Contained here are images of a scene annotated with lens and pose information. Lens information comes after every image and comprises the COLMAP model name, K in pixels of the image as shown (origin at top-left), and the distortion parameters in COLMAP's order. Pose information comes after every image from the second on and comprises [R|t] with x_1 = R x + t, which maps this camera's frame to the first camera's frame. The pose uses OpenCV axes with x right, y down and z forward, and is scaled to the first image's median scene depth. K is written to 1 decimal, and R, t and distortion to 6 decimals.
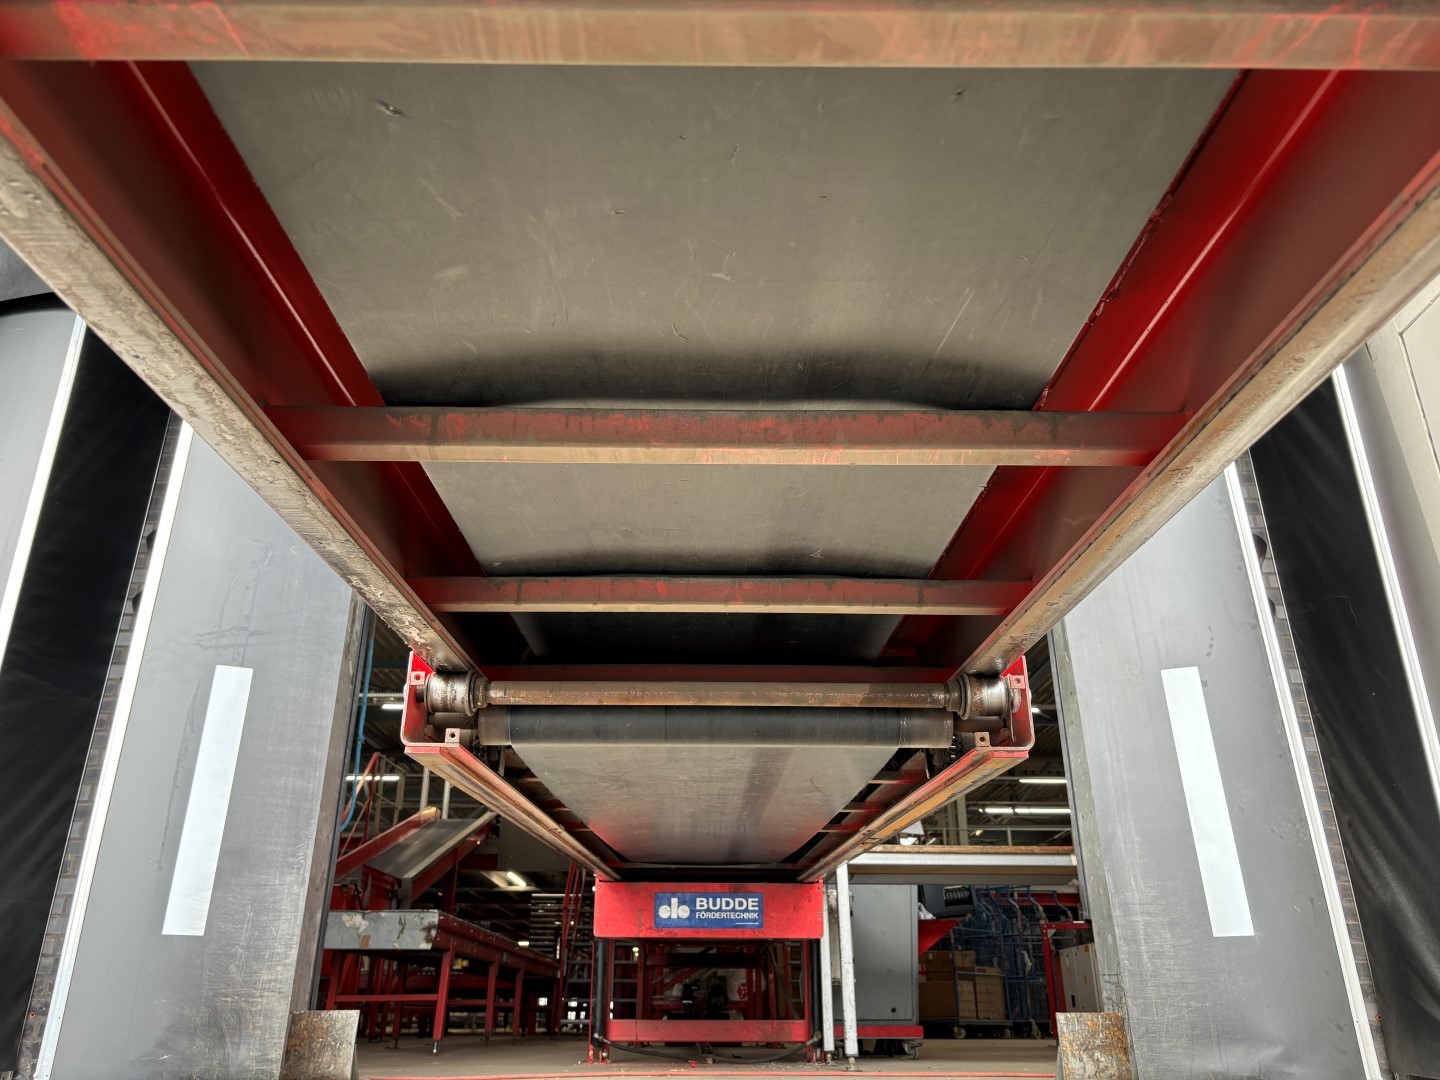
lens RADIAL K [[1113.1, 0, 720.0], [0, 1113.1, 540.0], [0, 0, 1]] dist [0.025645, -0.001052]
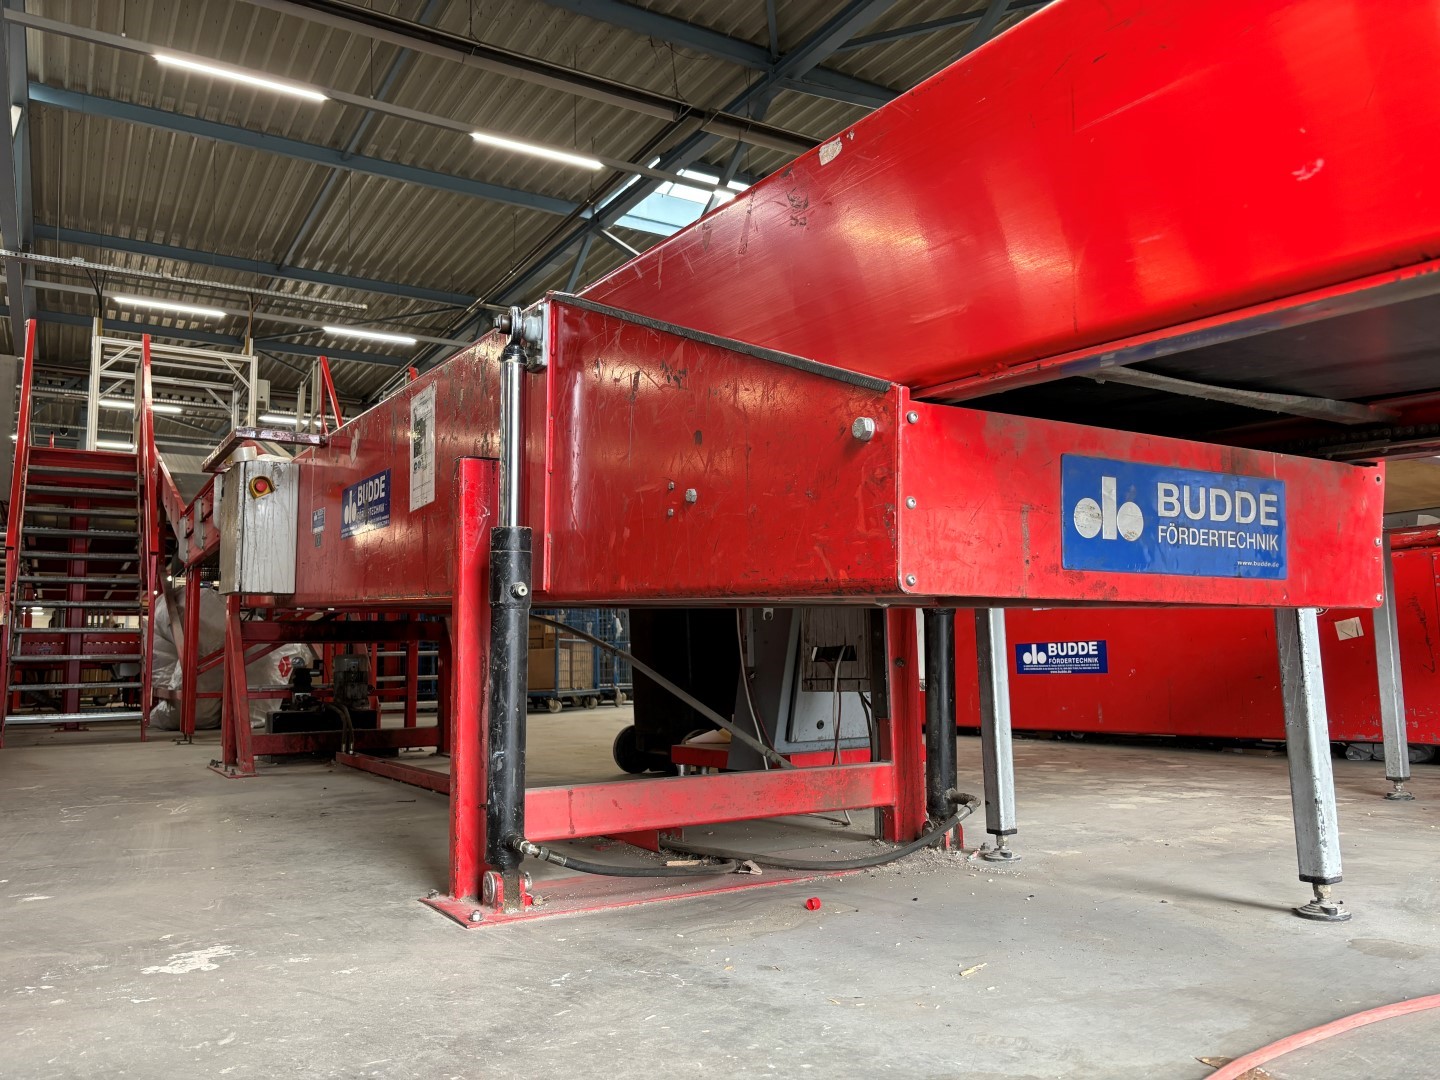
lens RADIAL K [[1098.3, 0, 720.0], [0, 1098.3, 540.0], [0, 0, 1]] dist [0.036146, -0.052399]
pose [[0.863524, 0.042487, 0.502514, -0.282059], [-0.183087, 0.954870, 0.233886, 0.287169], [-0.469898, -0.293970, 0.832332, 0.797578]]
